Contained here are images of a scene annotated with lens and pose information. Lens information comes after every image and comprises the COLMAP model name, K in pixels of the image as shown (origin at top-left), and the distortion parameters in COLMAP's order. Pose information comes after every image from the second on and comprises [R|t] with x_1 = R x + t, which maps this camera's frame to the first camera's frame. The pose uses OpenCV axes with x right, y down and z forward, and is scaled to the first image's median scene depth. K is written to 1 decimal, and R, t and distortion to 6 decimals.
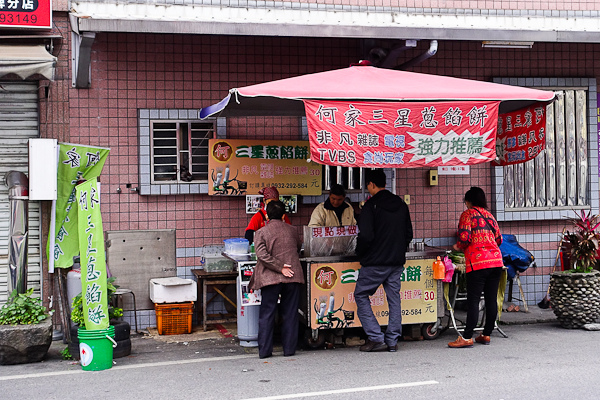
lens RADIAL K [[818.2, 0, 300.0], [0, 818.2, 200.0], [0, 0, 1]] dist [0.005526, 0.000212]
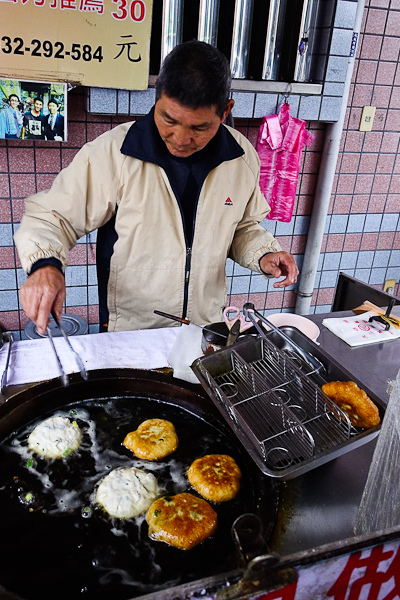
lens RADIAL K [[507.1, 0, 200.0], [0, 507.1, 300.0], [0, 0, 1]] dist [-0.020440, -0.001010]
pose [[0.995456, 0.054612, 0.078010, 0.038106], [-0.080670, 0.918920, 0.386107, -0.008761], [-0.050599, -0.390646, 0.919149, 0.810452]]
